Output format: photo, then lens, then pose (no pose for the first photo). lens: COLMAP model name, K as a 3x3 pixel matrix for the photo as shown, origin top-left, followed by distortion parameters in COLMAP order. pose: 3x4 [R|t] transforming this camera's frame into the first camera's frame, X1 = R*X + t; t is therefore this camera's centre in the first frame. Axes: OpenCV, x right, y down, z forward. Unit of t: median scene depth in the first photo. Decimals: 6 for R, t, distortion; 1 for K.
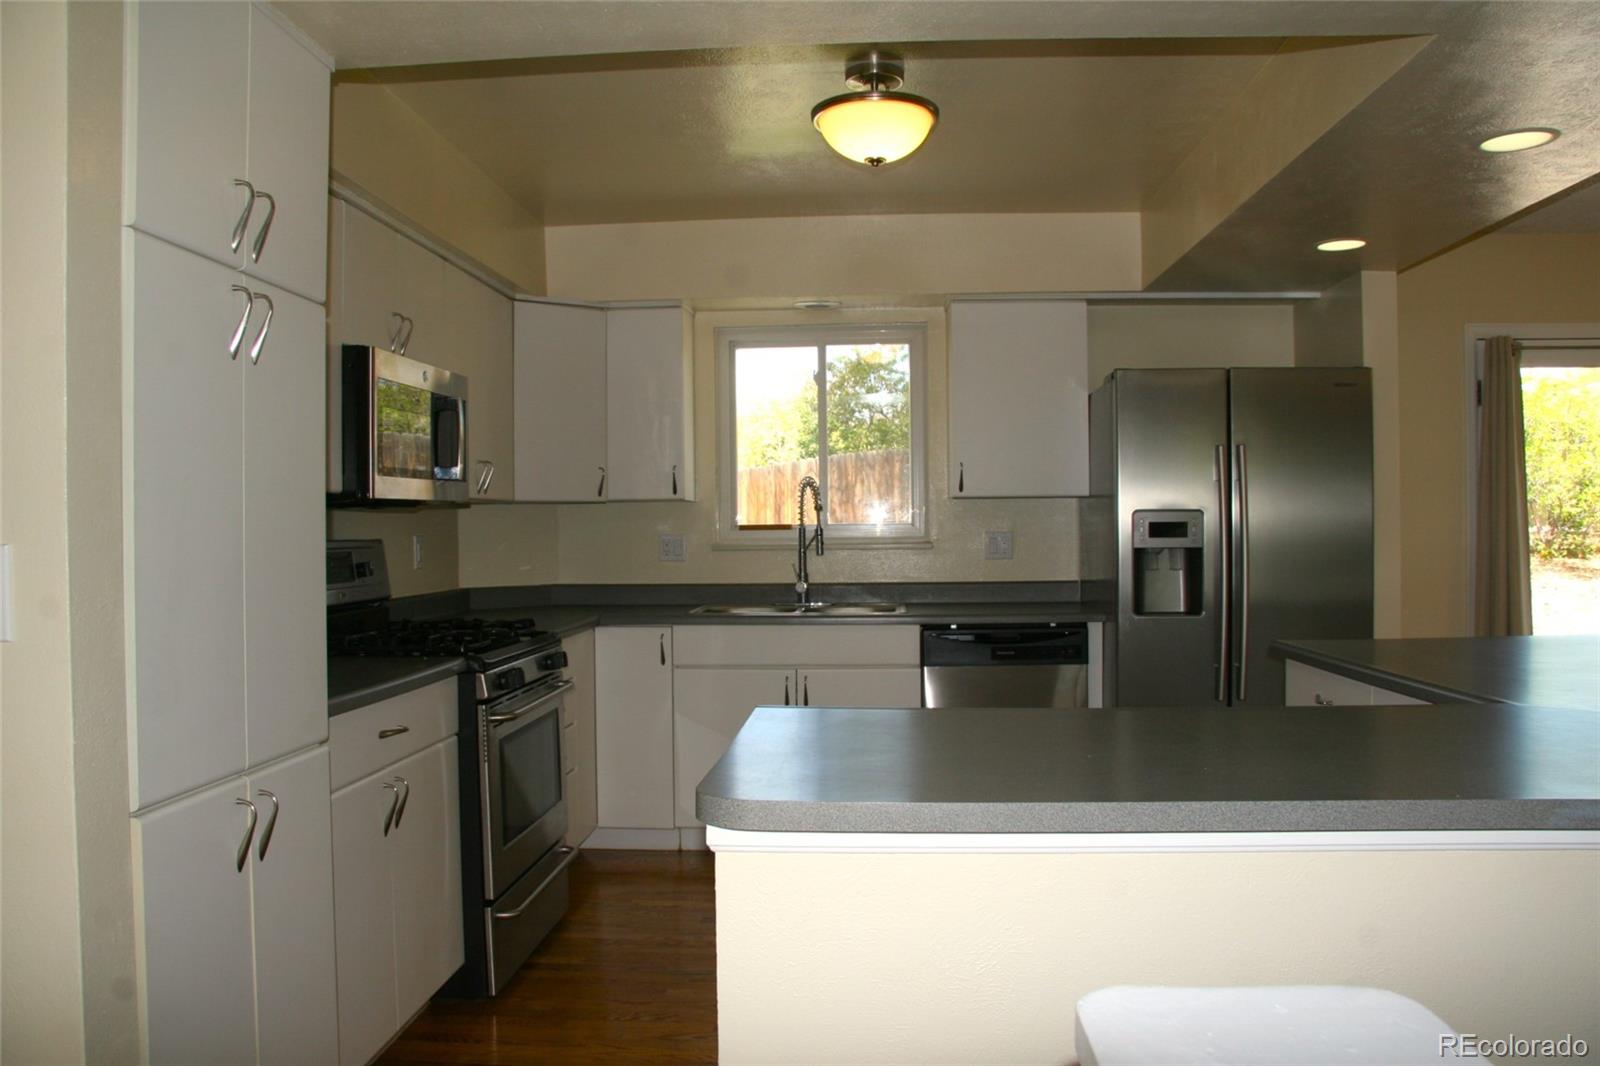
lens RADIAL K [[1215.5, 0, 796.6], [0, 1215.5, 530.9], [0, 0, 1]] dist [-0.118465, 0.013238]
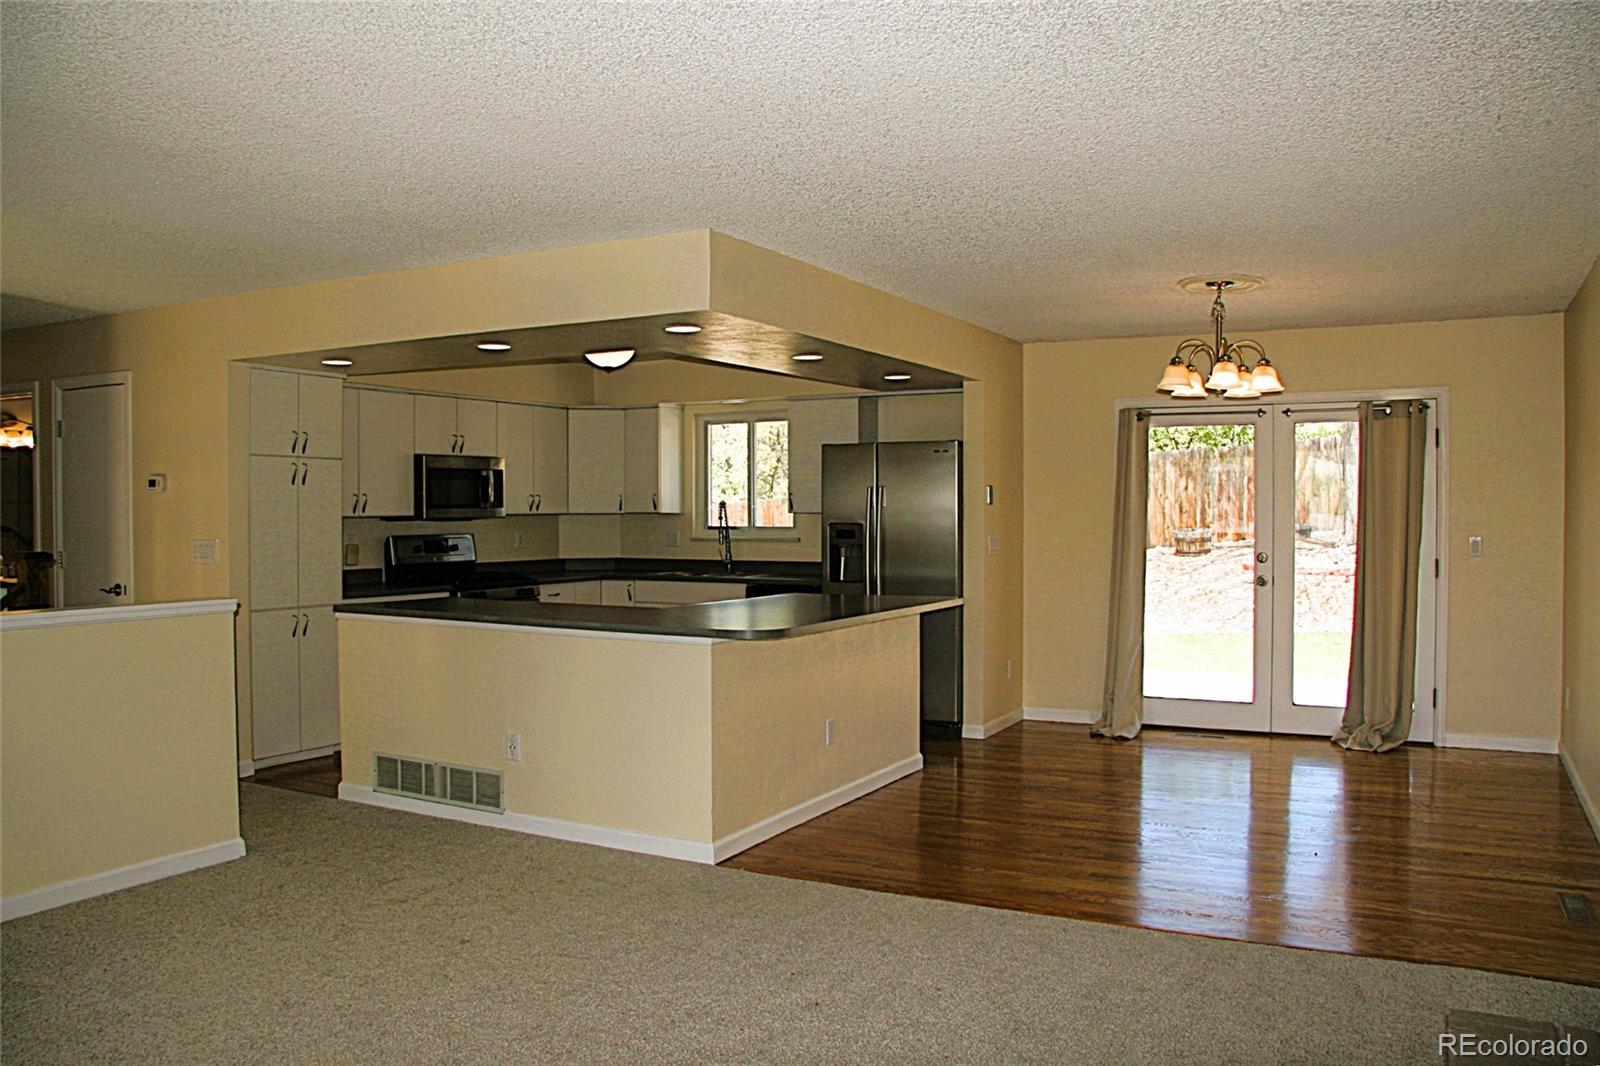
lens RADIAL K [[1244.9, 0, 803.2], [0, 1244.9, 529.4], [0, 0, 1]] dist [-0.143577, 0.075698]
pose [[0.910124, 0.014048, -0.414097, 0.880809], [-0.009490, 0.999870, 0.013060, -0.027414], [0.414227, -0.007956, 0.910139, -0.613348]]
